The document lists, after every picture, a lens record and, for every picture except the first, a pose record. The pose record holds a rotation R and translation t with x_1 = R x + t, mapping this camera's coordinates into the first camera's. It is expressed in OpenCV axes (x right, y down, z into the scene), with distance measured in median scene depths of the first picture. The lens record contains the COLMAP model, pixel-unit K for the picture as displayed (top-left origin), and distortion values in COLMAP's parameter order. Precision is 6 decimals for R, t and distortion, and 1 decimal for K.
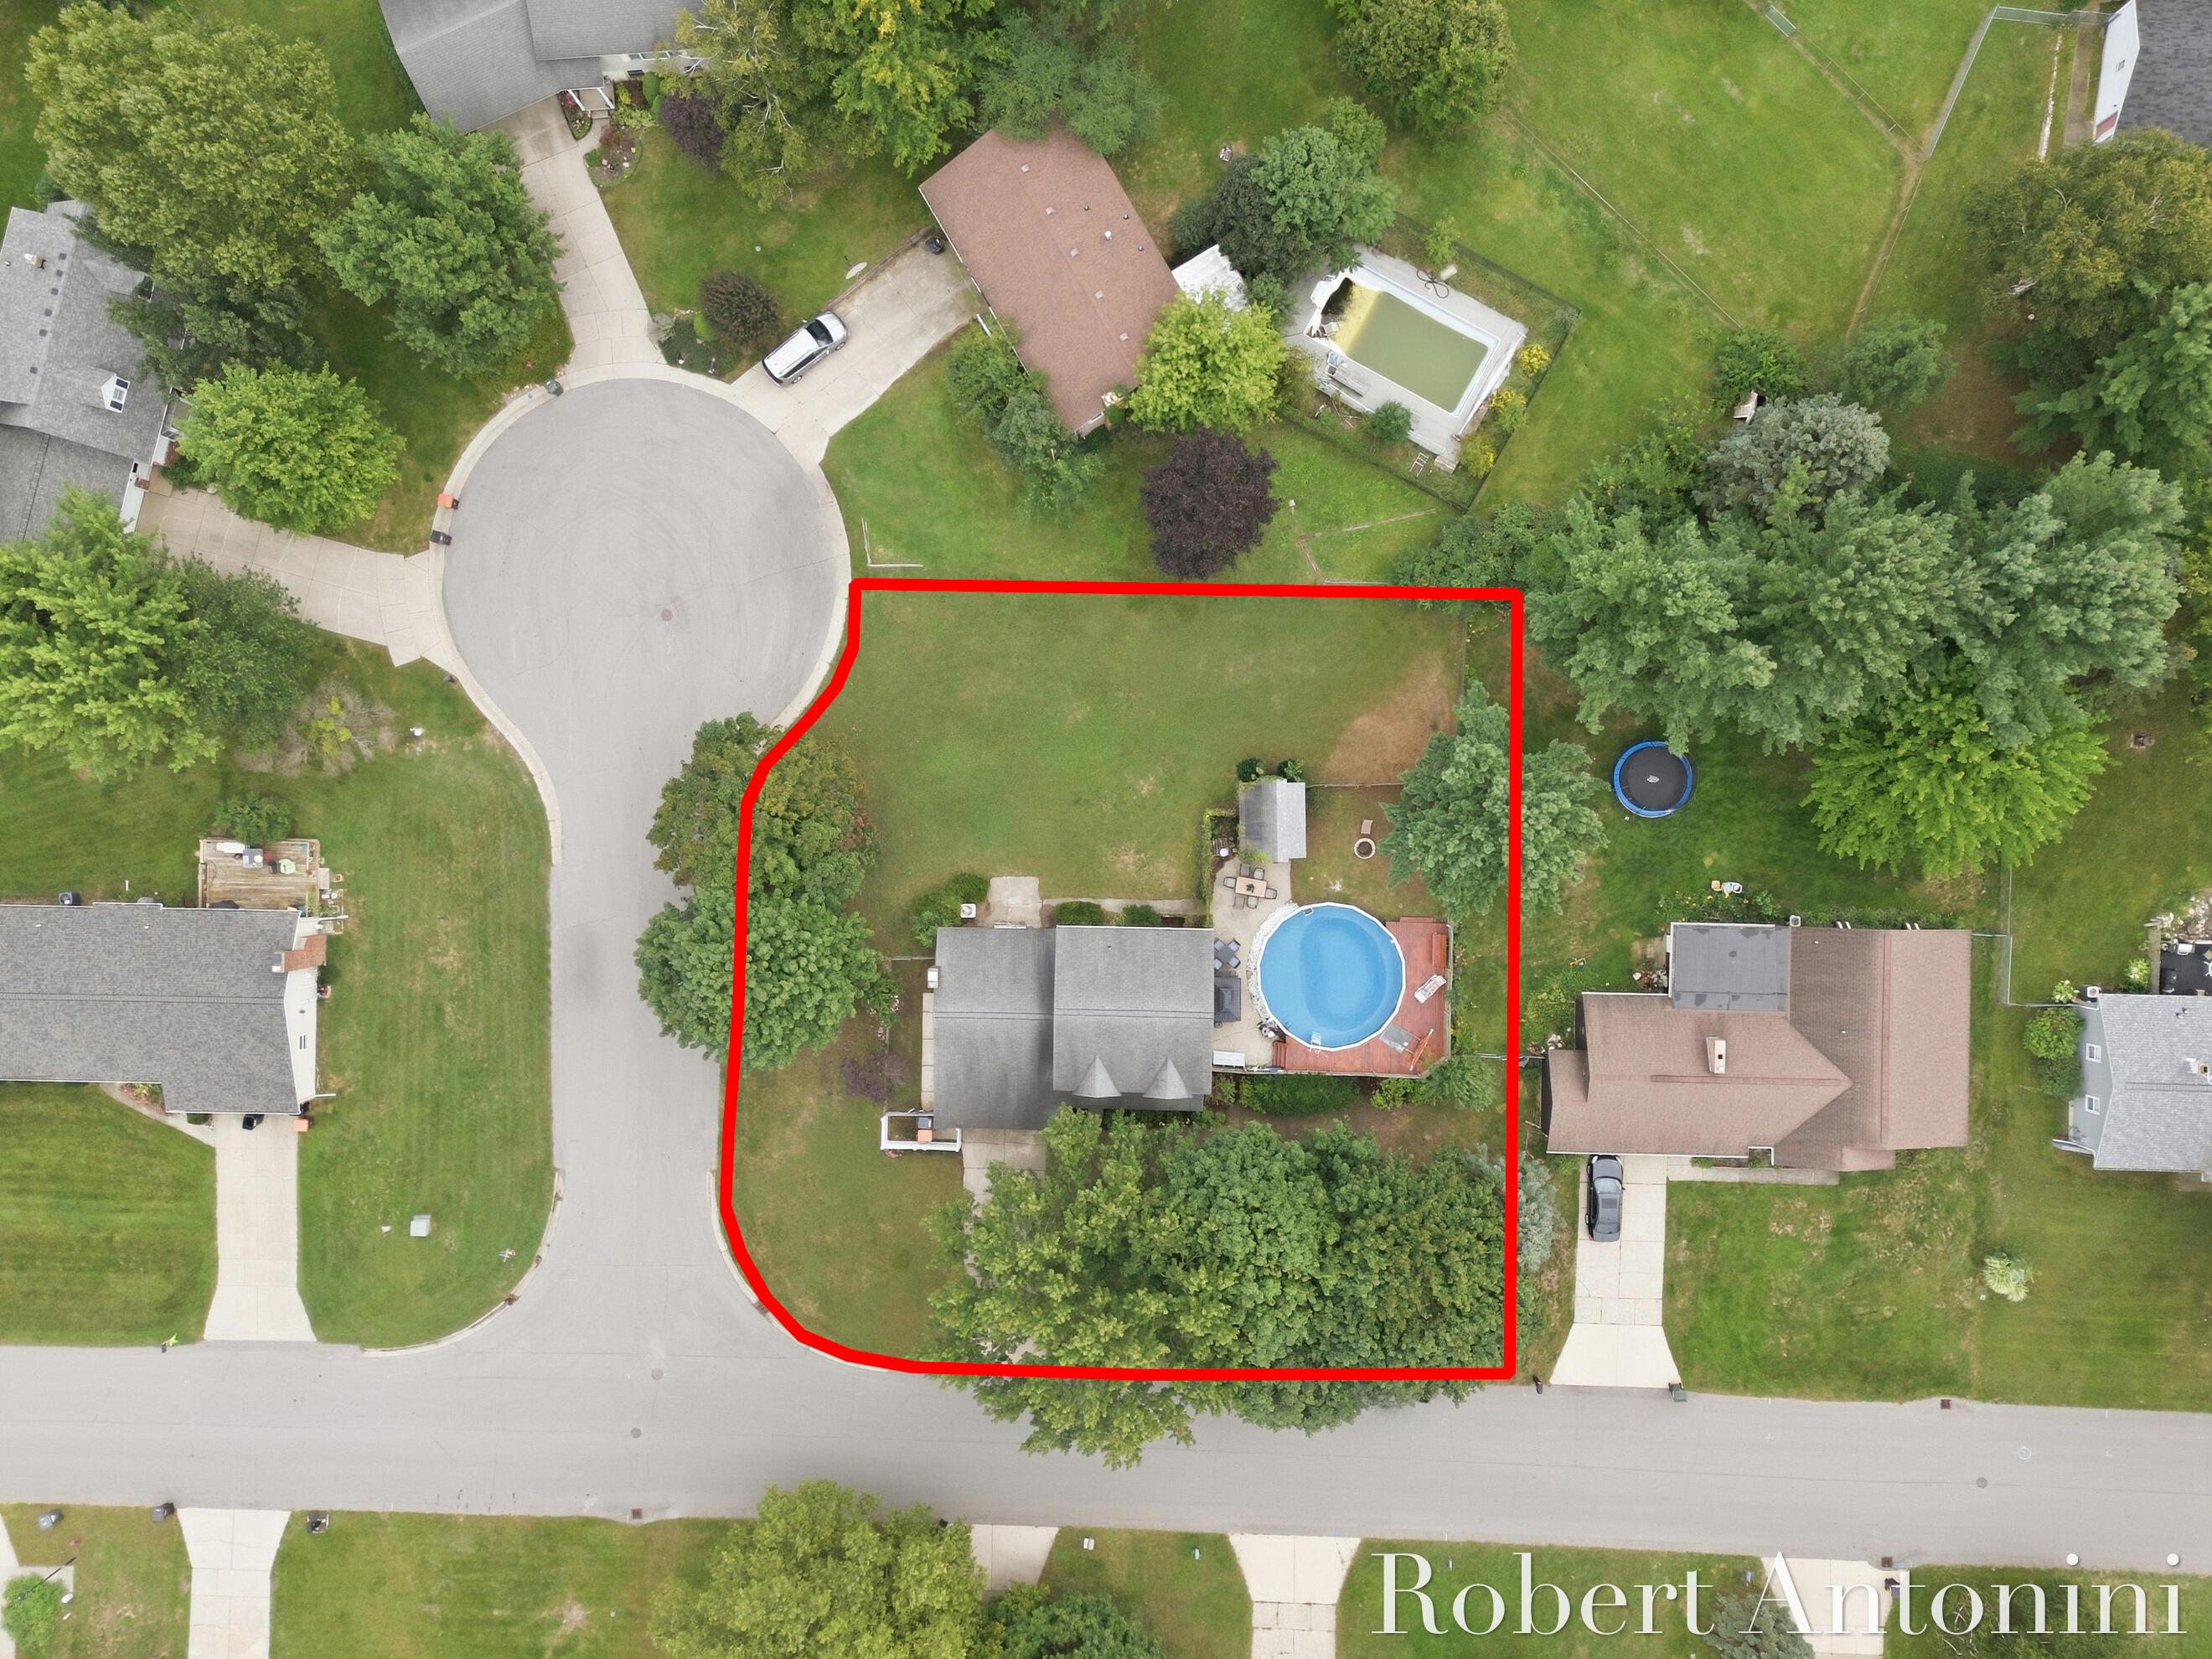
lens RADIAL K [[1585.6, 0, 1098.9], [0, 1585.6, 826.5], [0, 0, 1]] dist [0.030046, -0.047189]
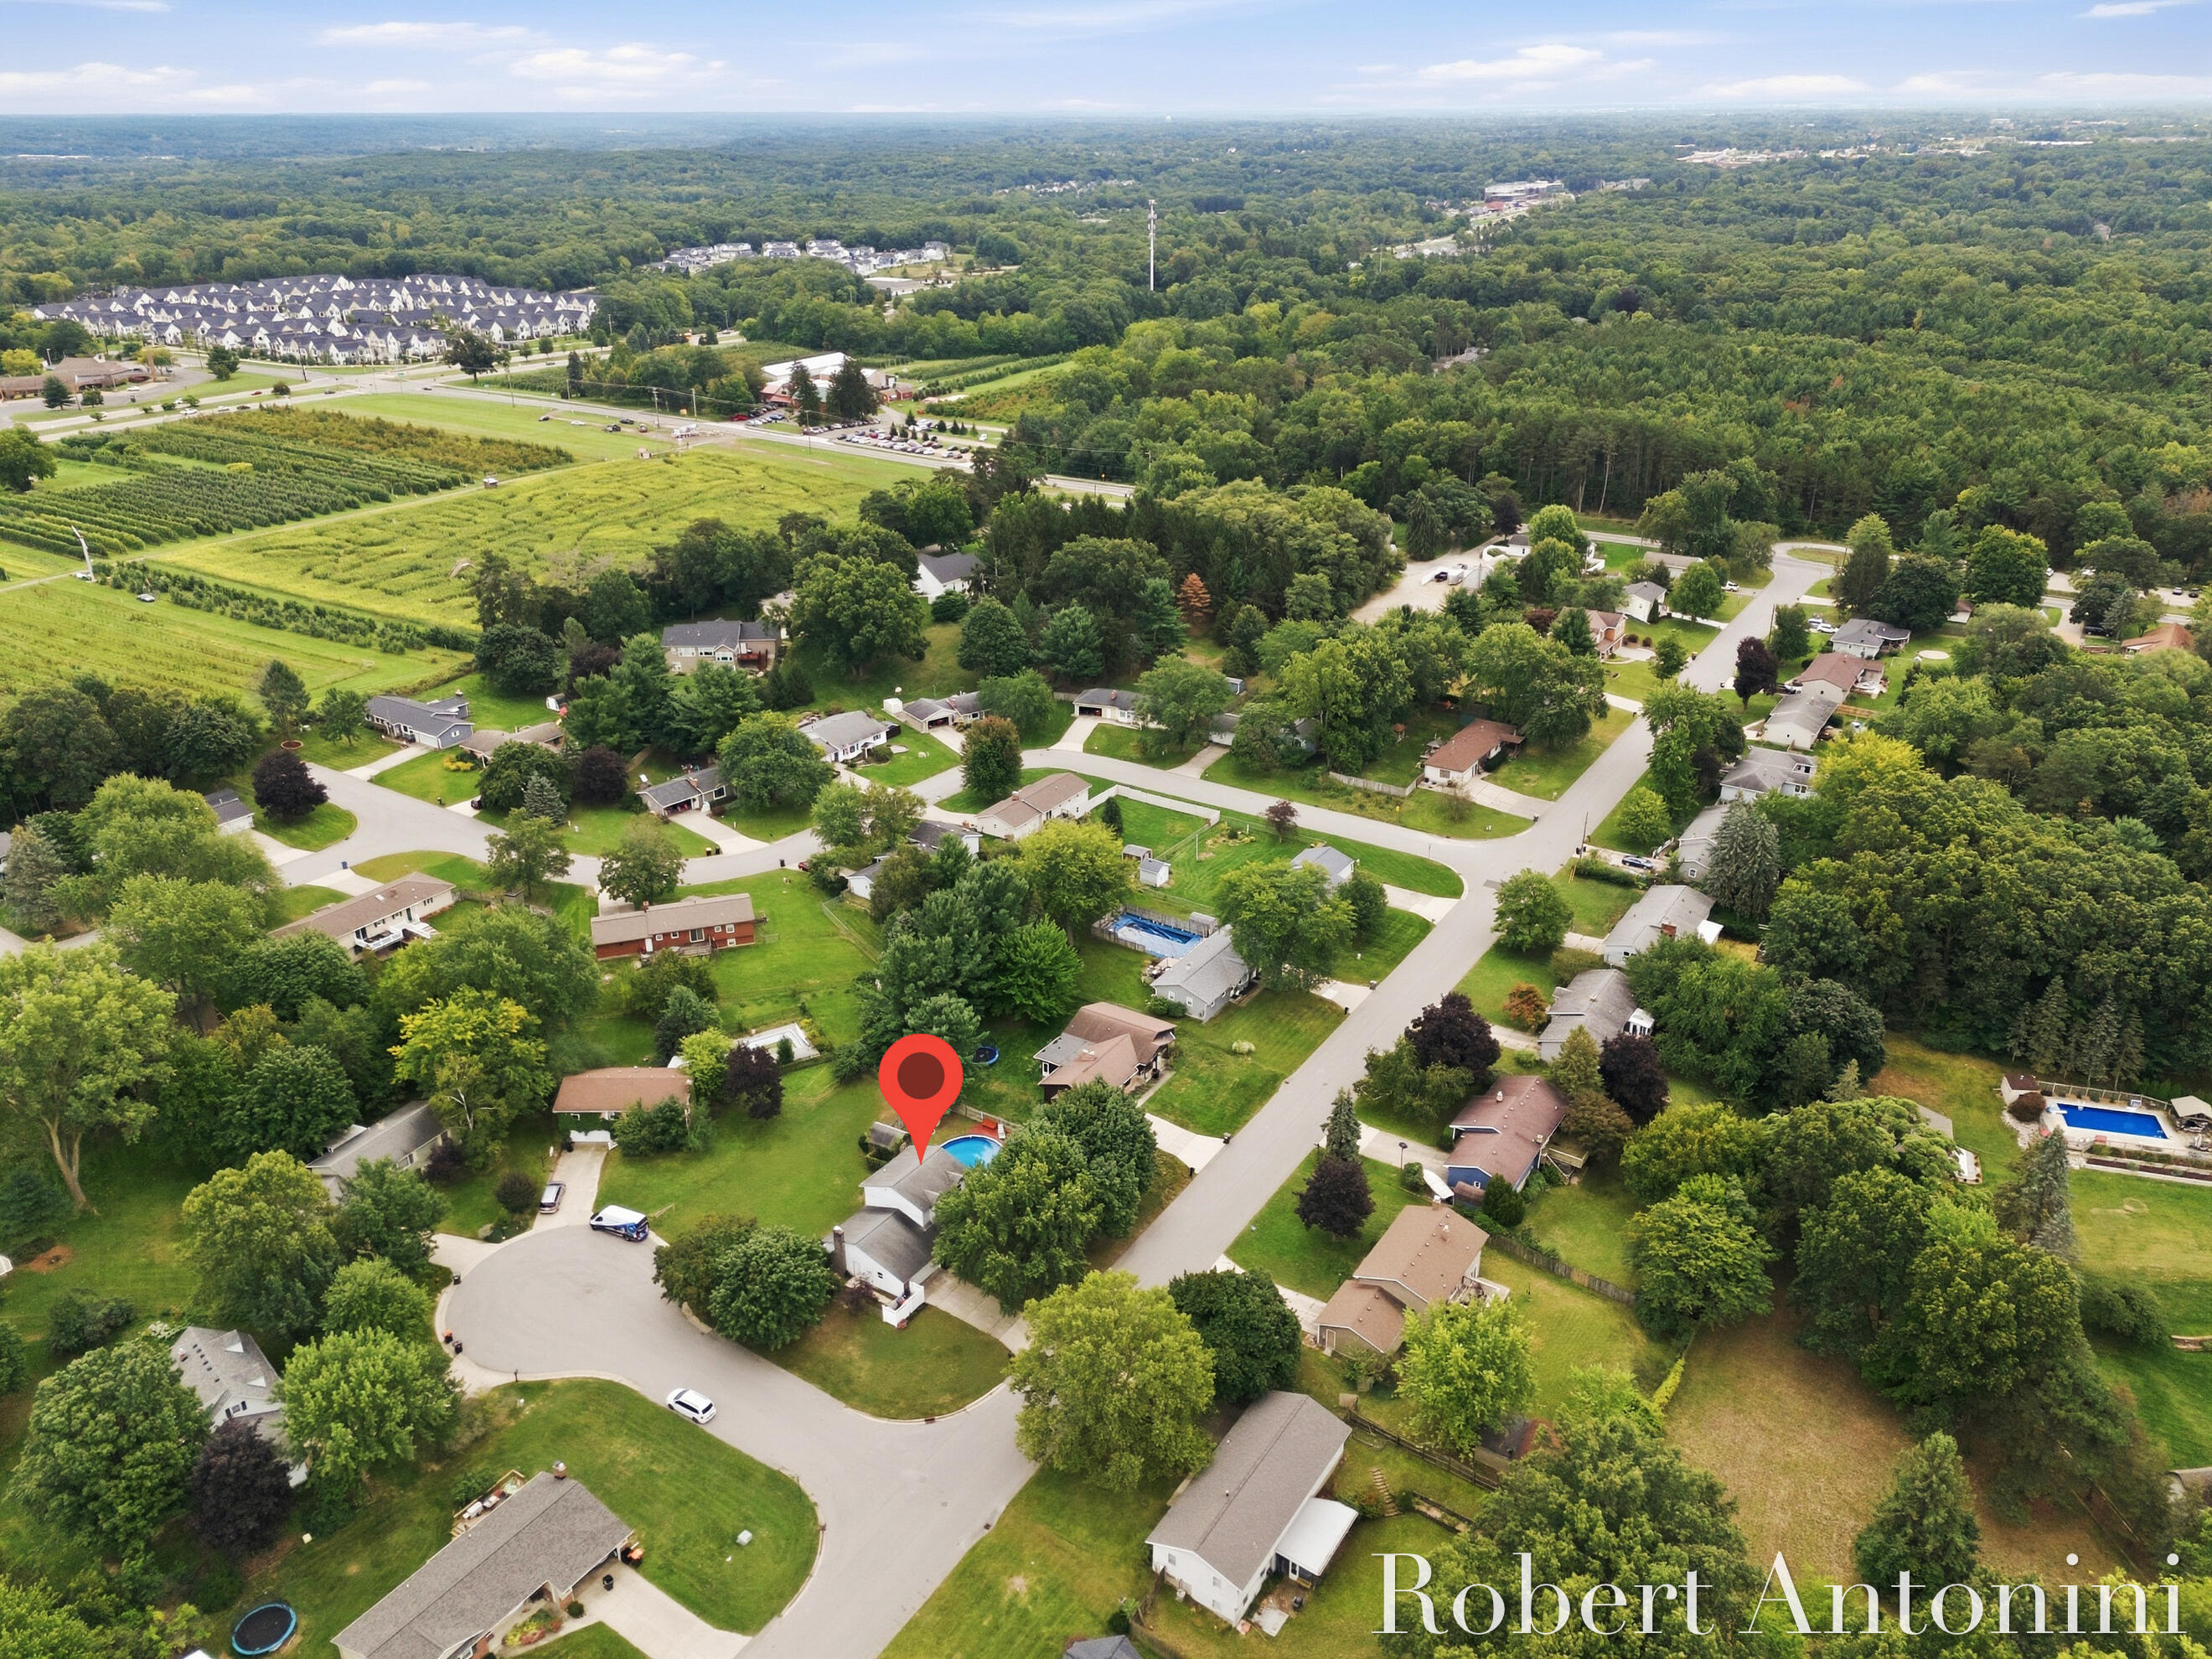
lens RADIAL K [[1585.6, 0, 1098.9], [0, 1585.6, 826.5], [0, 0, 1]] dist [0.030046, -0.047189]
pose [[0.530712, -0.333690, 0.779099, -1.188224], [0.847527, 0.215945, -0.484835, 1.110173], [-0.006458, 0.917616, 0.397416, -0.202161]]
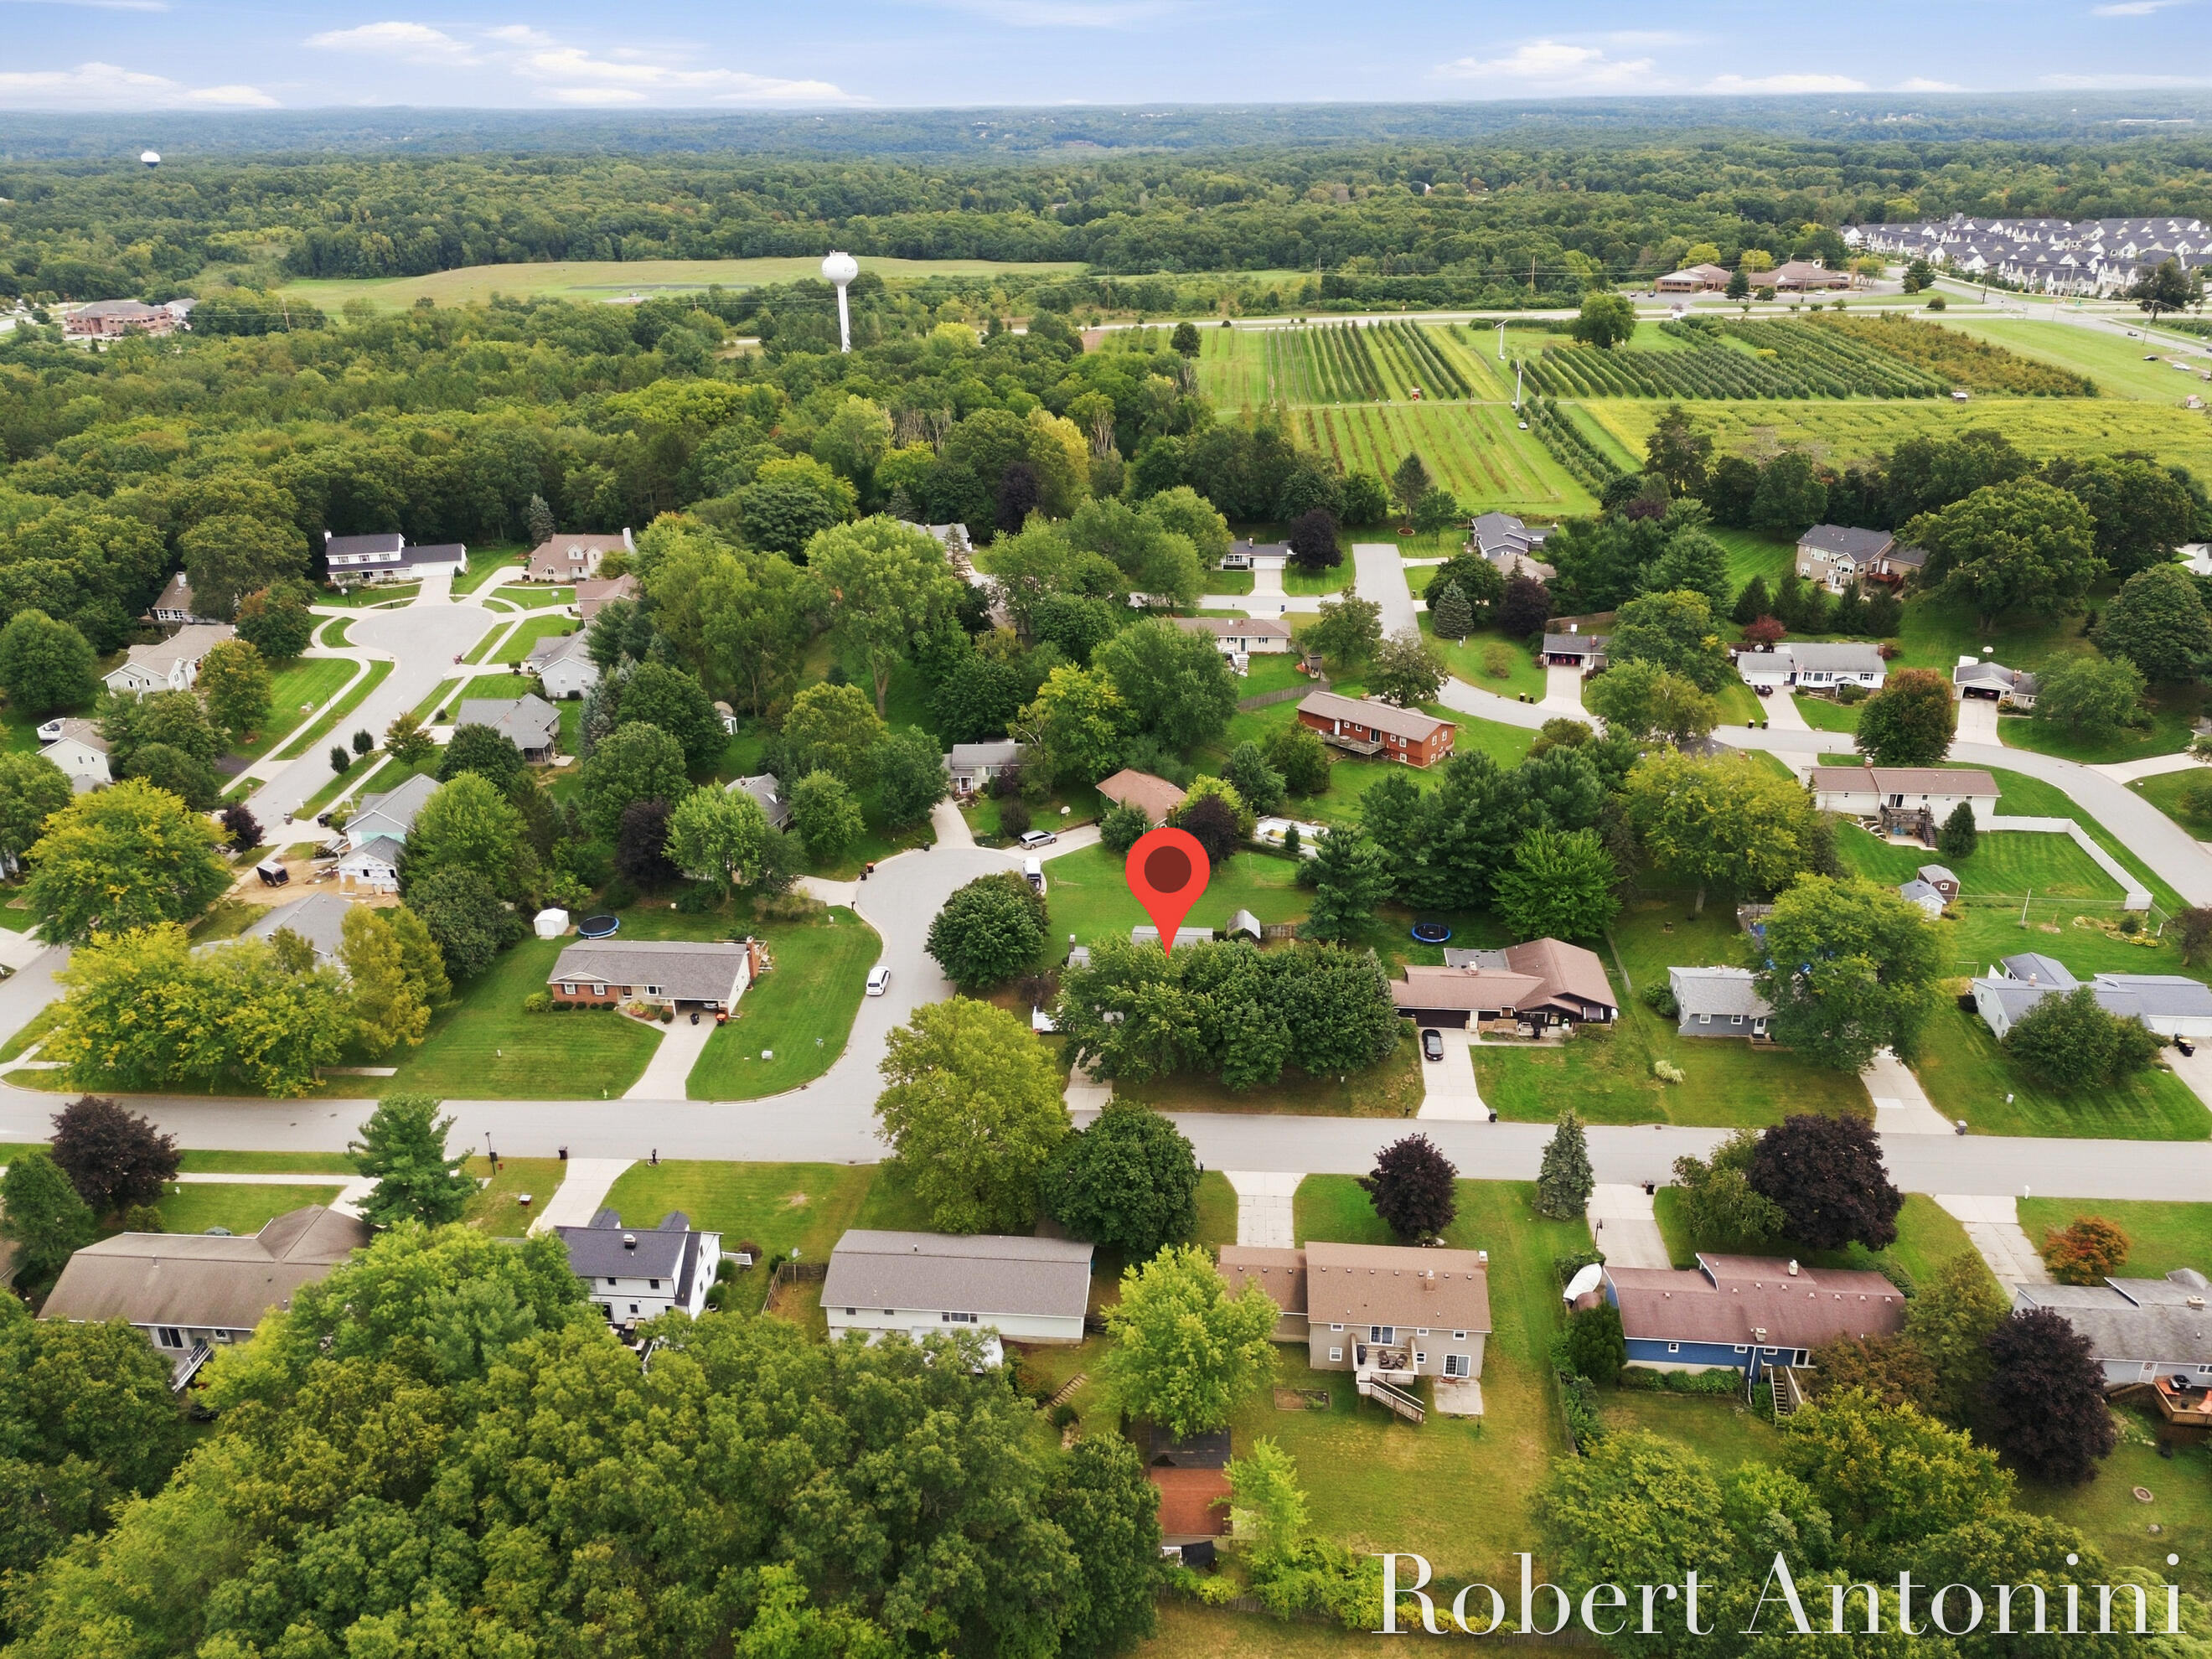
lens RADIAL K [[1585.6, 0, 1098.9], [0, 1585.6, 826.5], [0, 0, 1]] dist [0.030046, -0.047189]
pose [[0.997462, 0.025750, -0.066383, 0.053563], [-0.071069, 0.416935, -0.906153, 1.722828], [0.004344, 0.908571, 0.417707, 0.029349]]
